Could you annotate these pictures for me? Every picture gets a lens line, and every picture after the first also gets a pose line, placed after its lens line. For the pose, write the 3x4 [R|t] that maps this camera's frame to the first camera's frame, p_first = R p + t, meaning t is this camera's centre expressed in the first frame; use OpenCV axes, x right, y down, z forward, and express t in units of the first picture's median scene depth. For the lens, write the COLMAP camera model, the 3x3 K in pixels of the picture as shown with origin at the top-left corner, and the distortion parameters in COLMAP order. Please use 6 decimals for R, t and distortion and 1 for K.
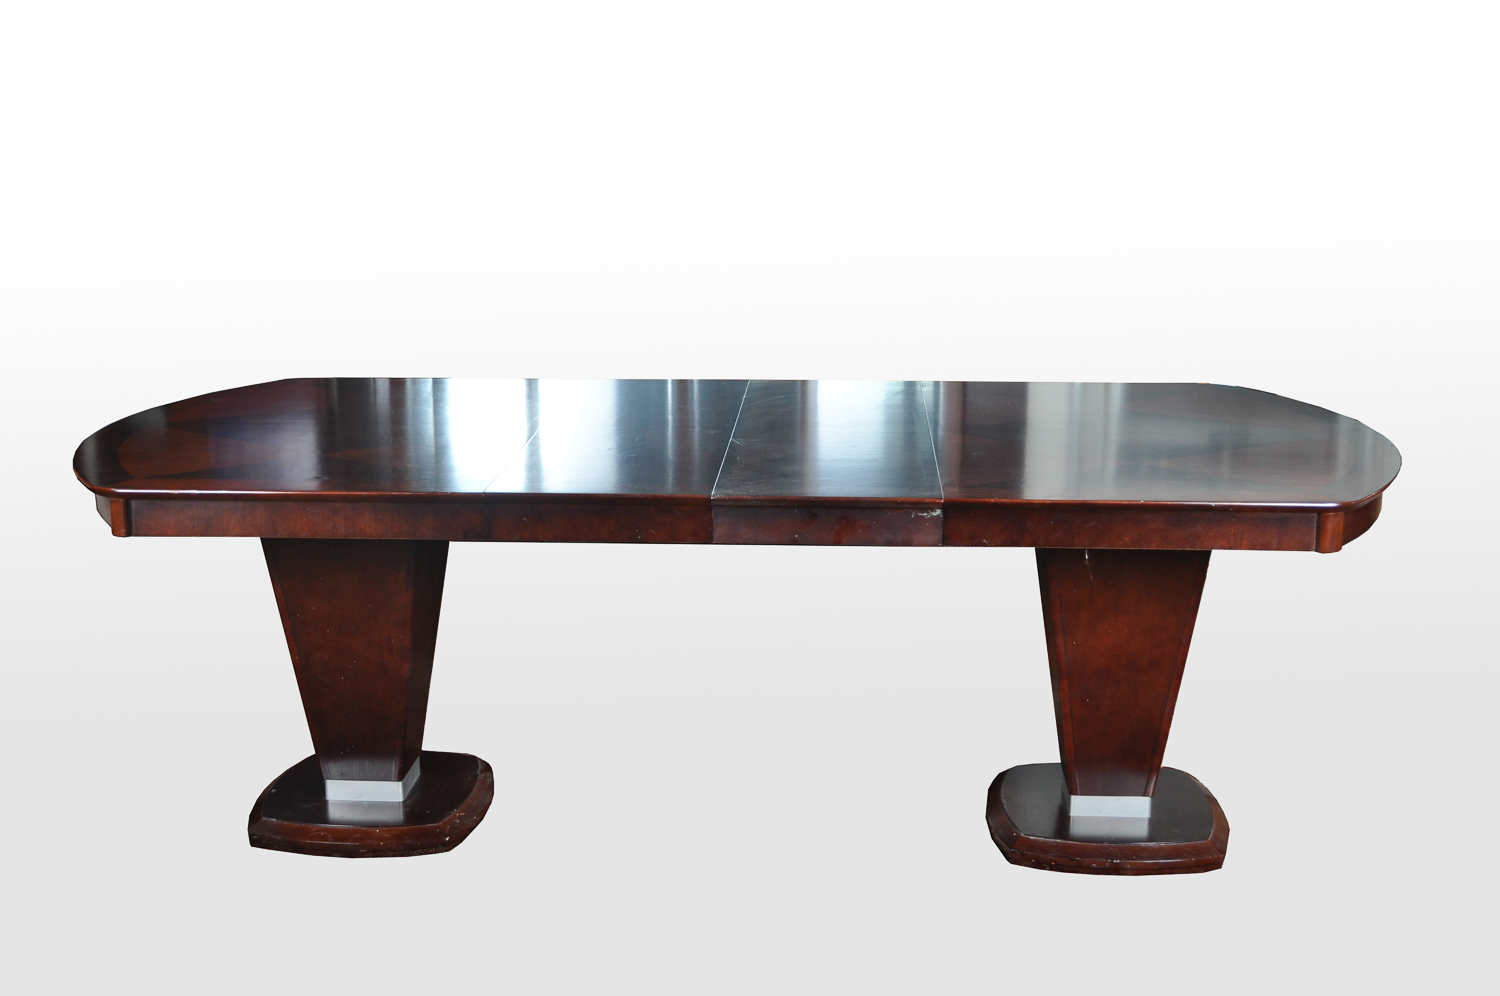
lens RADIAL K [[1885.3, 0, 746.8], [0, 1885.3, 501.5], [0, 0, 1]] dist [0.046621, 0.000000]
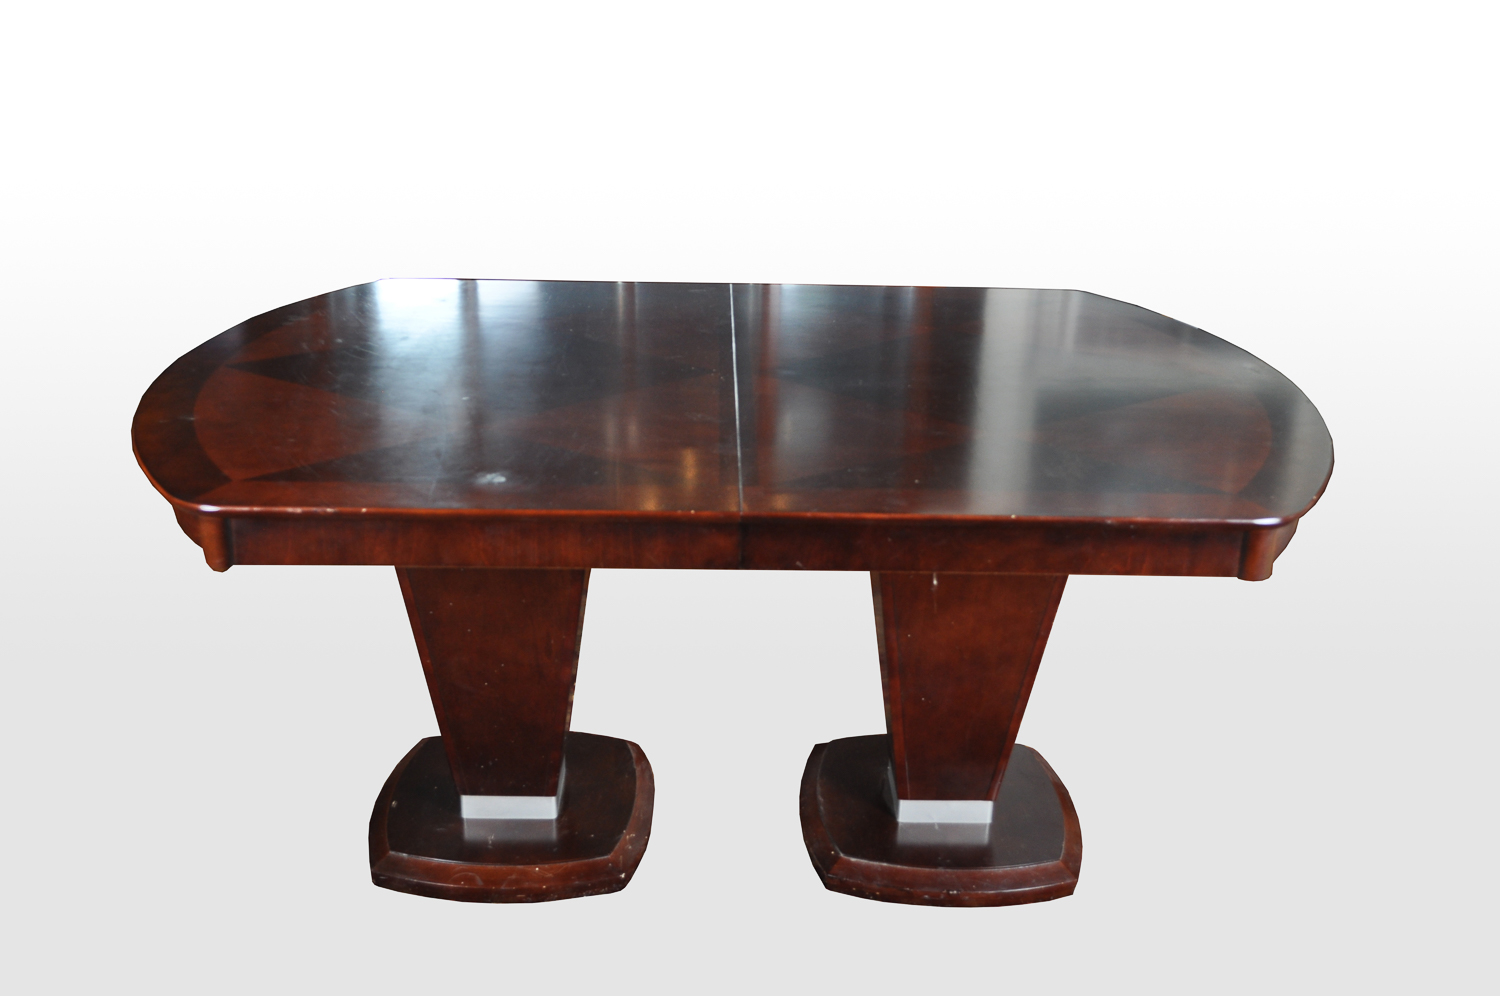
lens RADIAL K [[1507.0, 0, 753.6], [0, 1507.0, 498.4], [0, 0, 1]] dist [0.004947, 0.000000]
pose [[0.996341, -0.005377, 0.085298, 0.051575], [-0.006826, 0.989824, 0.142130, -0.075332], [-0.085194, -0.142192, 0.986166, 0.373779]]
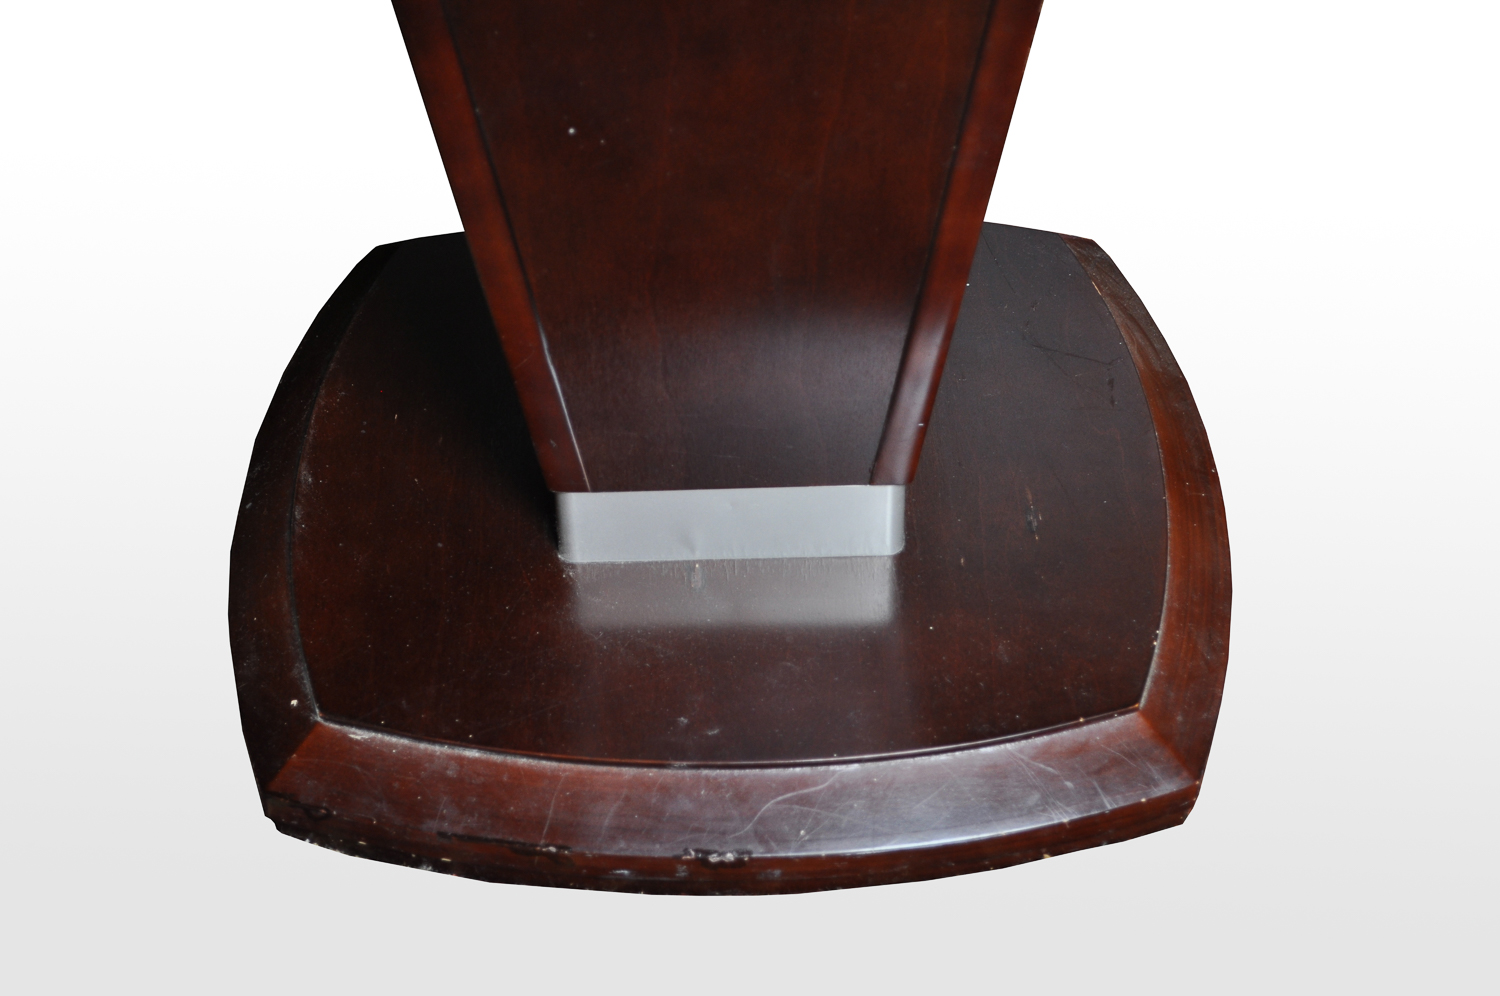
lens RADIAL K [[2438.7, 0, 754.0], [0, 2438.7, 500.0], [0, 0, 1]] dist [0.281809, 0.000000]
pose [[0.996387, -0.064275, 0.055518, 0.184784], [0.031327, 0.885705, 0.463190, 0.020999], [-0.078944, -0.459778, 0.884518, 0.761285]]
